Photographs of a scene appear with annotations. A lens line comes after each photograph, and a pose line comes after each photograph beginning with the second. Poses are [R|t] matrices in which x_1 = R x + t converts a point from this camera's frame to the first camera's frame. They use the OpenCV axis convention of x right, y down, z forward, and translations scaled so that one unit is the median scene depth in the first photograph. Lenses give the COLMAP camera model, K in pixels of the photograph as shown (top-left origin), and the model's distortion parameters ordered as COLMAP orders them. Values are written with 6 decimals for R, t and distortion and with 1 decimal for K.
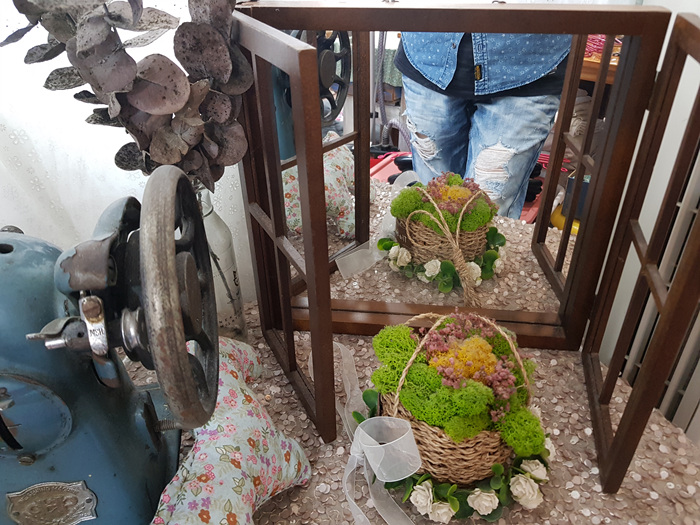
lens RADIAL K [[539.8, 0, 351.0], [0, 539.8, 260.3], [0, 0, 1]] dist [-0.005665, -0.006847]
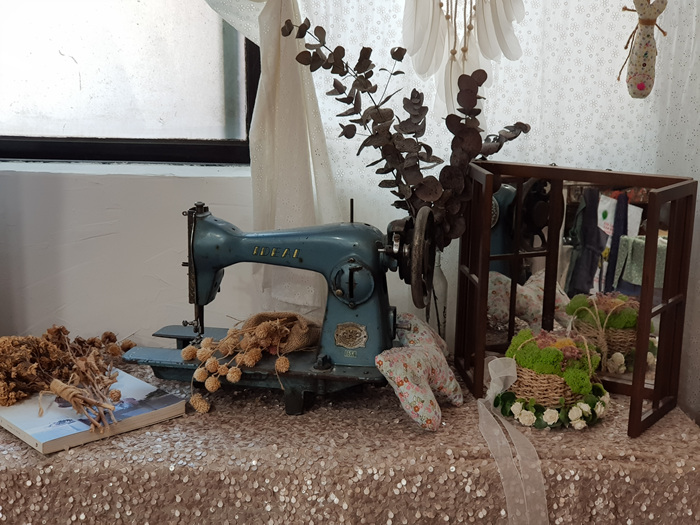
lens RADIAL K [[970.2, 0, 350.2], [0, 970.2, 263.2], [0, 0, 1]] dist [0.052119, 0.000000]
pose [[0.922998, 0.116608, -0.366712, 0.812864], [-0.242852, 0.915744, -0.320057, 1.268009], [0.298493, 0.384469, 0.873548, -2.378959]]
